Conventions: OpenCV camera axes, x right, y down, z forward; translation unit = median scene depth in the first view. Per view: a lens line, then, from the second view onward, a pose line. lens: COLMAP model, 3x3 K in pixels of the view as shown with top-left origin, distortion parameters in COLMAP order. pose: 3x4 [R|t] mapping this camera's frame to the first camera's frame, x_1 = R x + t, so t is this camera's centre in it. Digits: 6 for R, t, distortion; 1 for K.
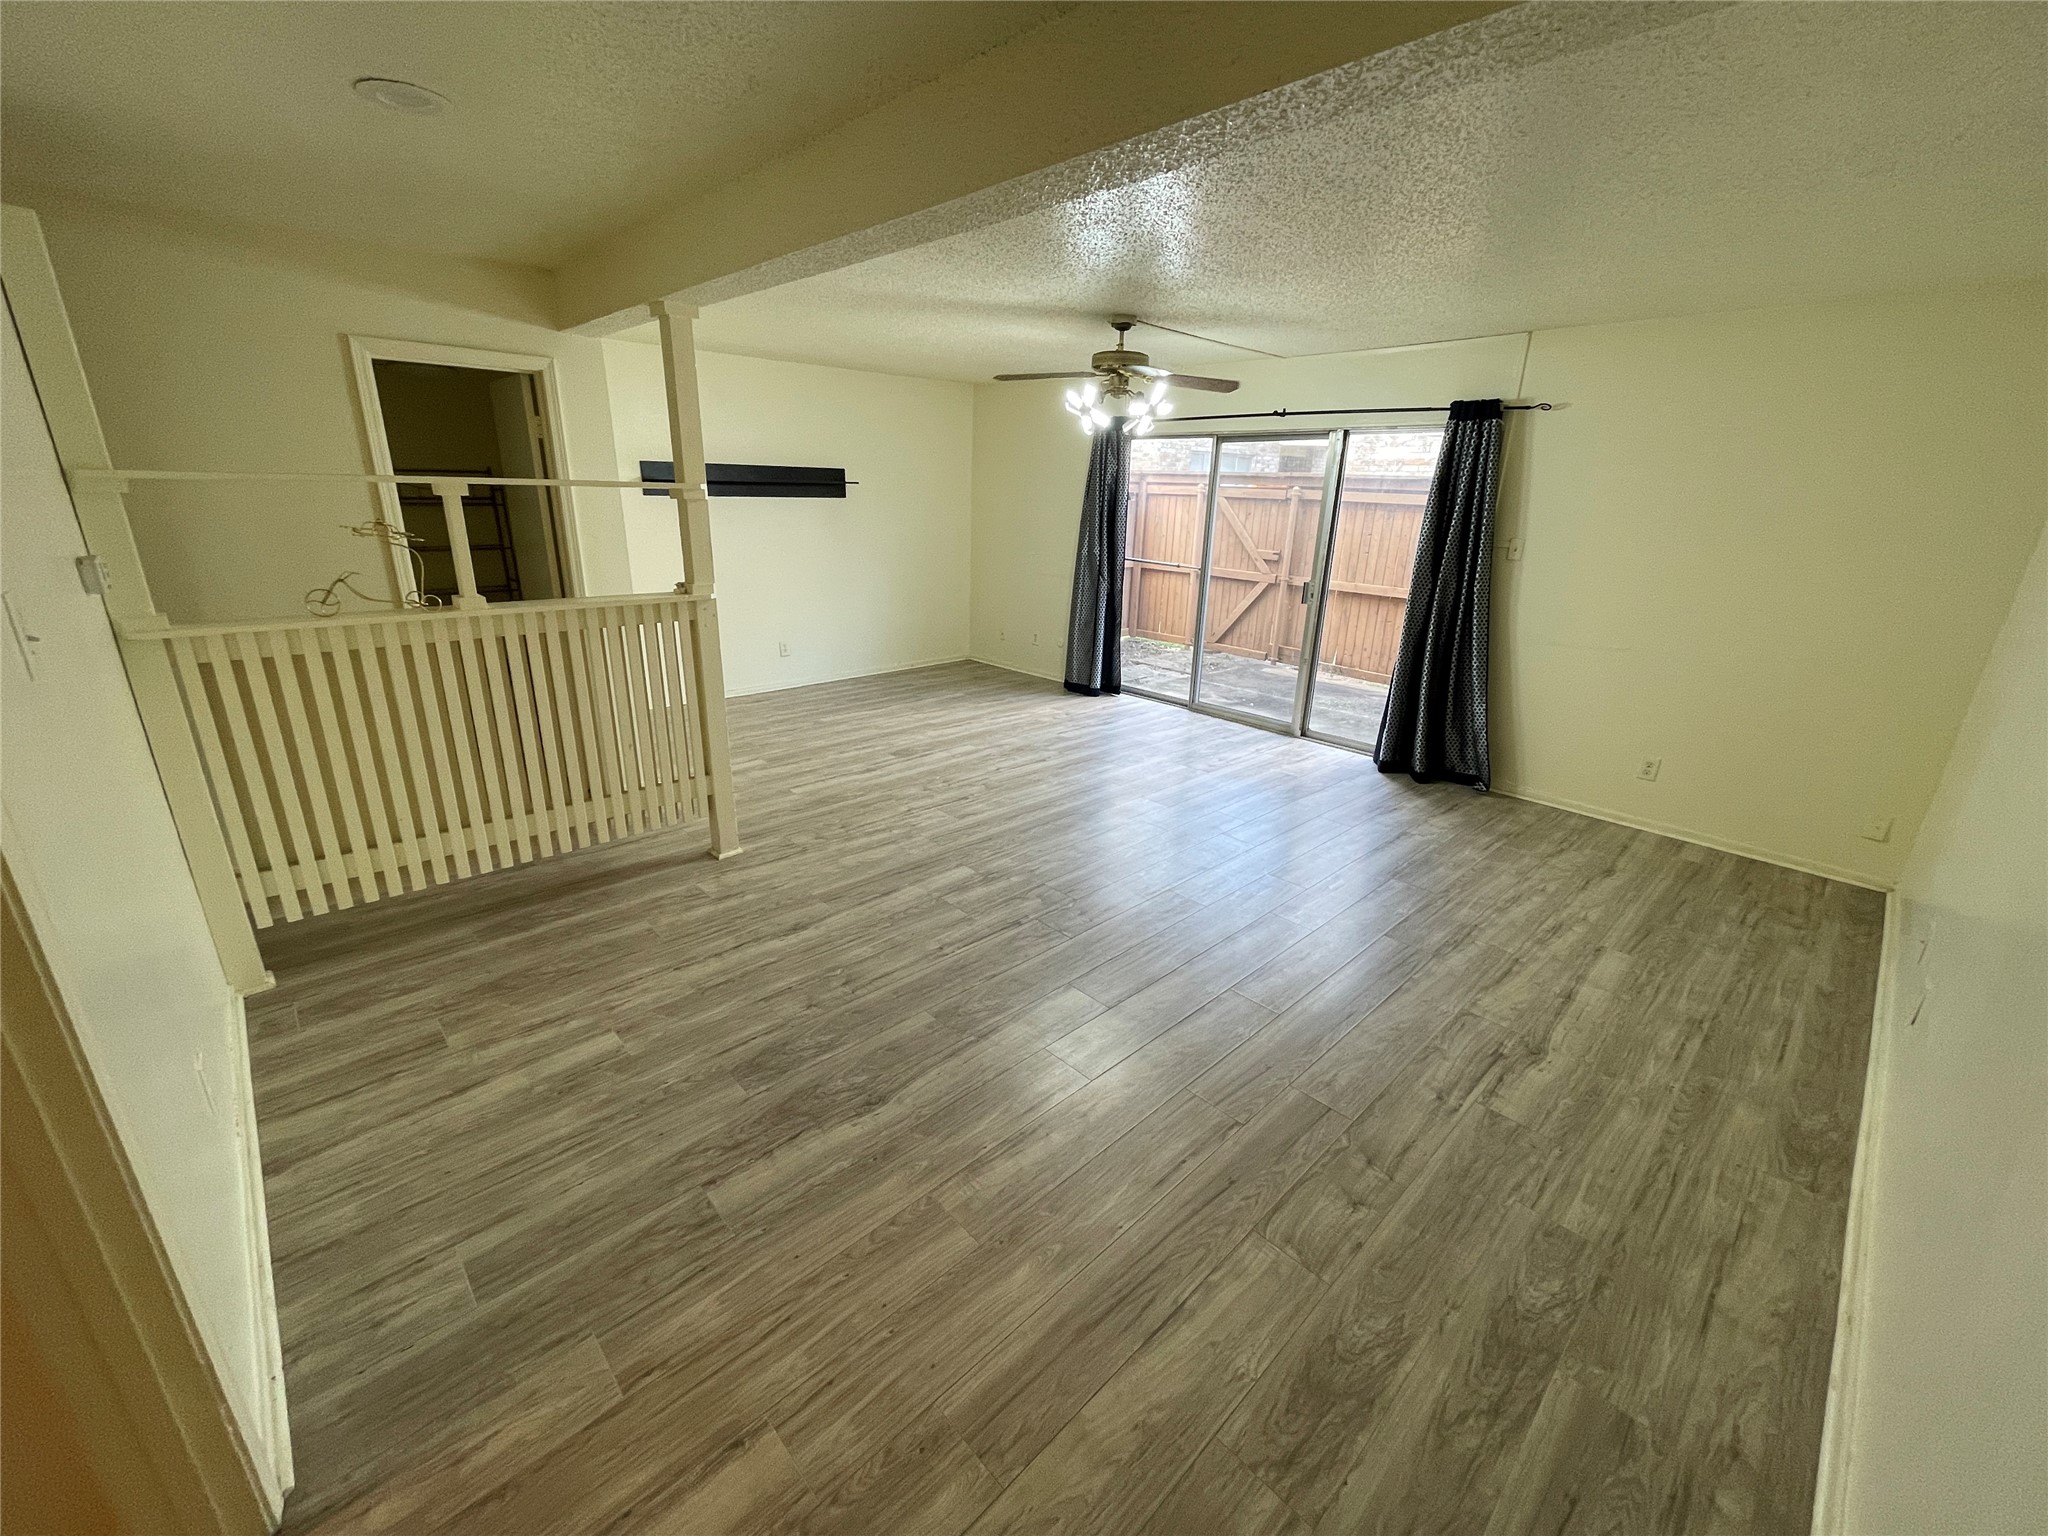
lens RADIAL K [[831.8, 0, 1022.6], [0, 831.8, 761.2], [0, 0, 1]] dist [-0.002940, -0.002603]
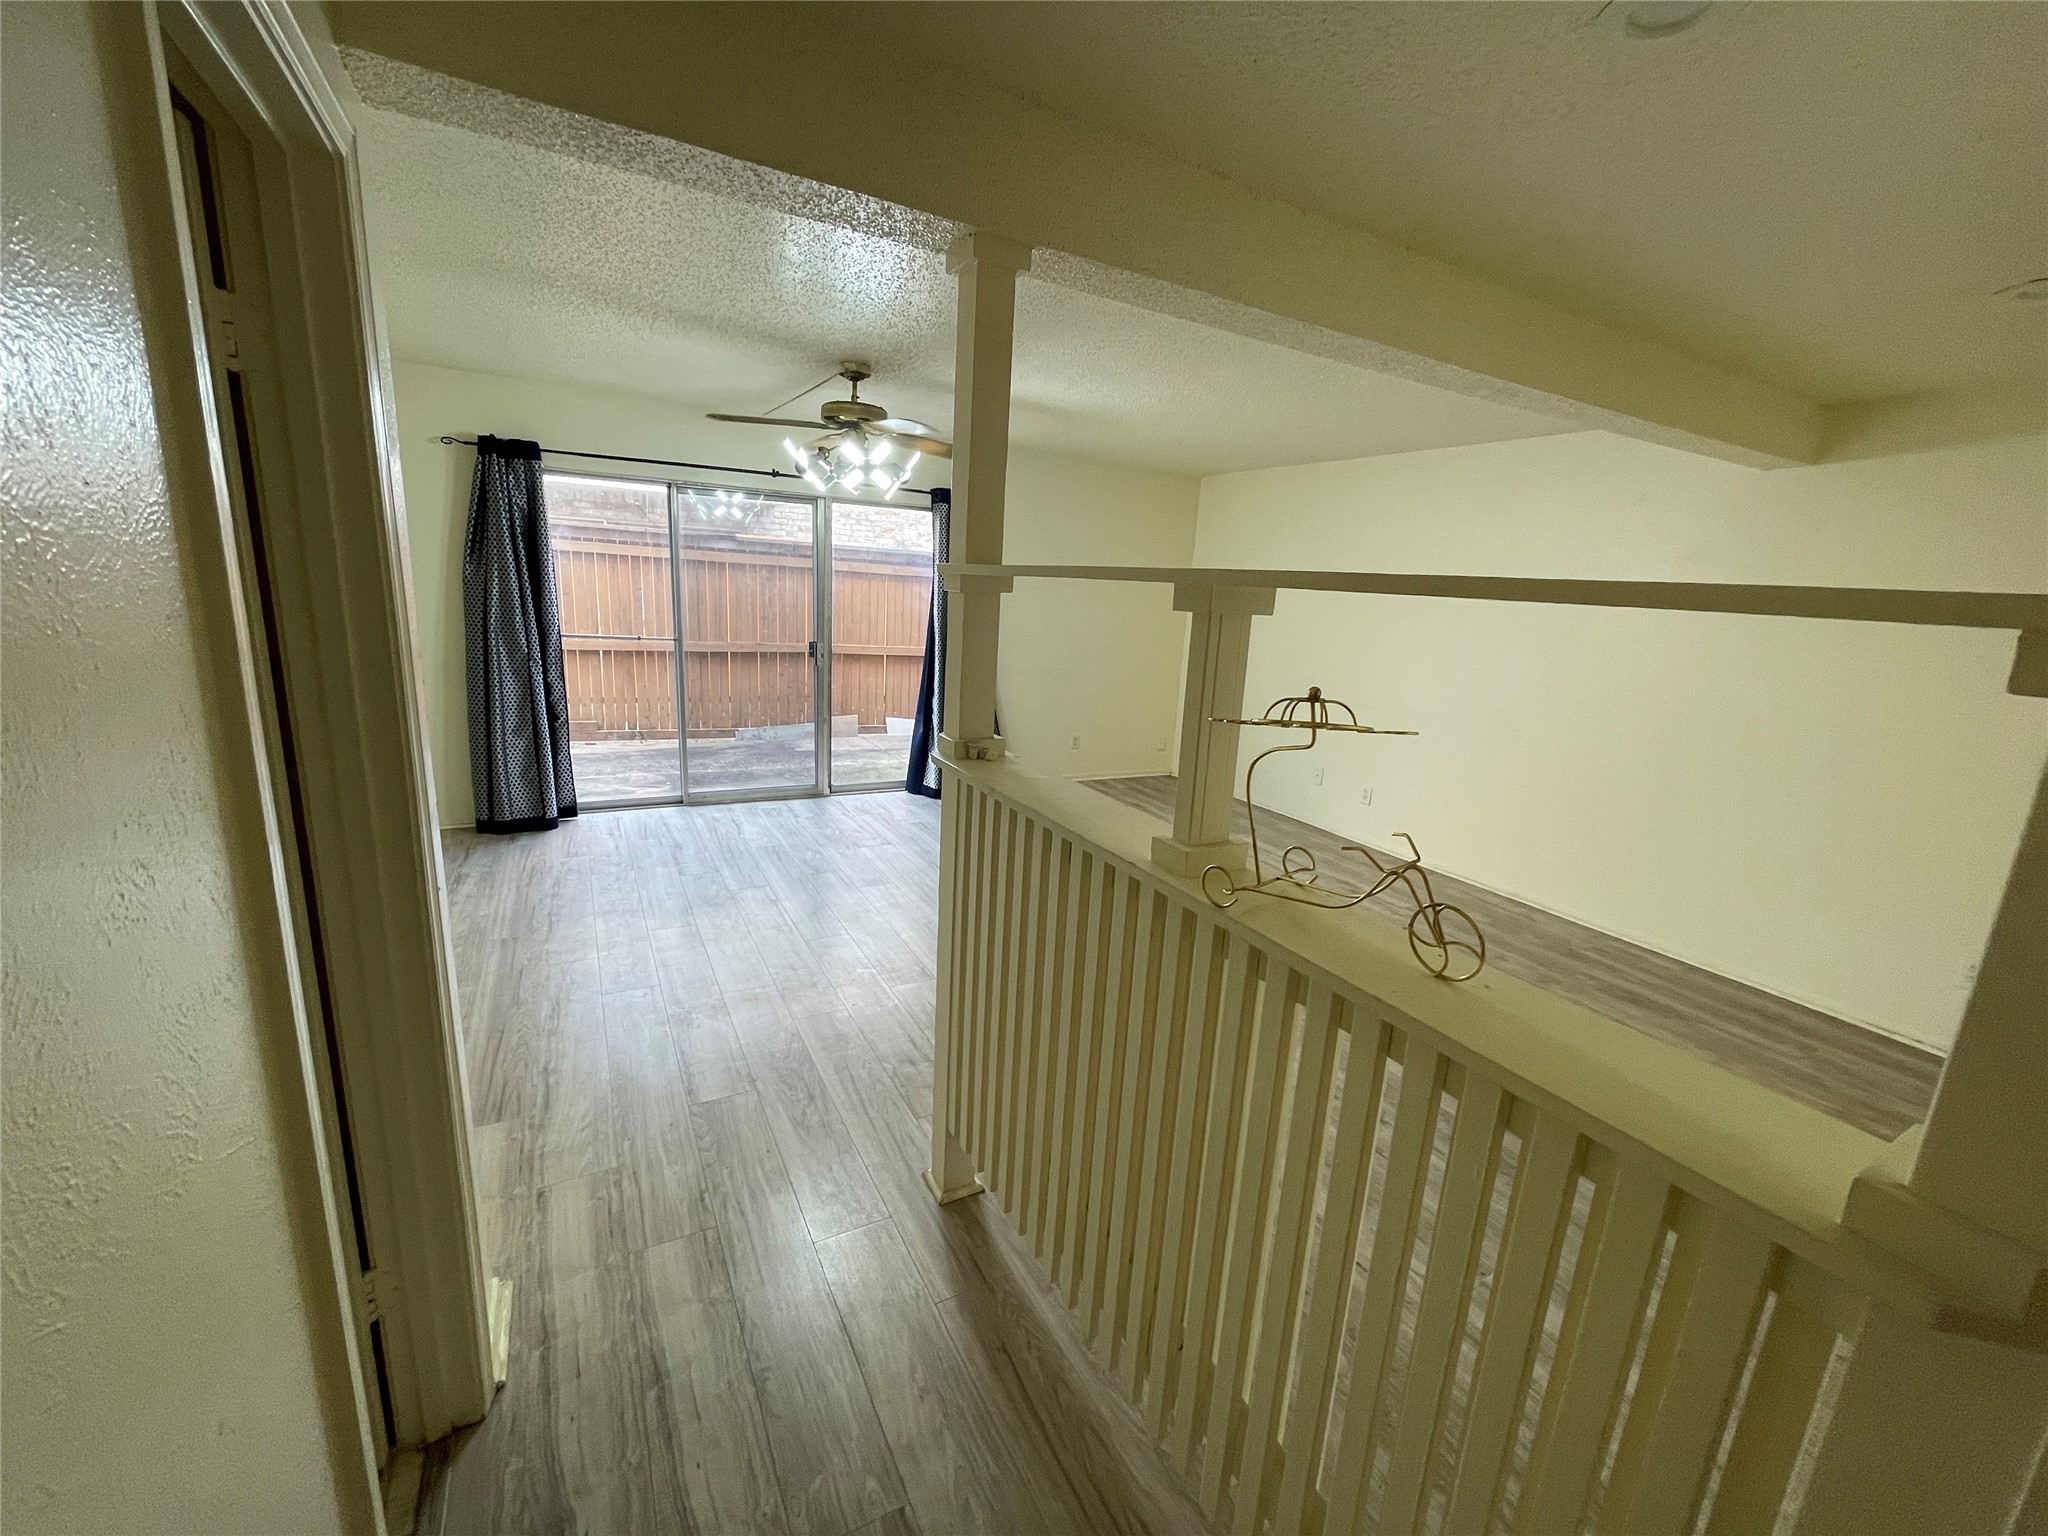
lens RADIAL K [[831.8, 0, 1025.0], [0, 831.8, 773.6], [0, 0, 1]] dist [-0.002940, -0.002603]
pose [[0.259605, -0.237466, 0.936064, -0.536145], [0.254841, 0.951783, 0.170777, -0.163979], [-0.931483, 0.194213, 0.307604, 0.461293]]
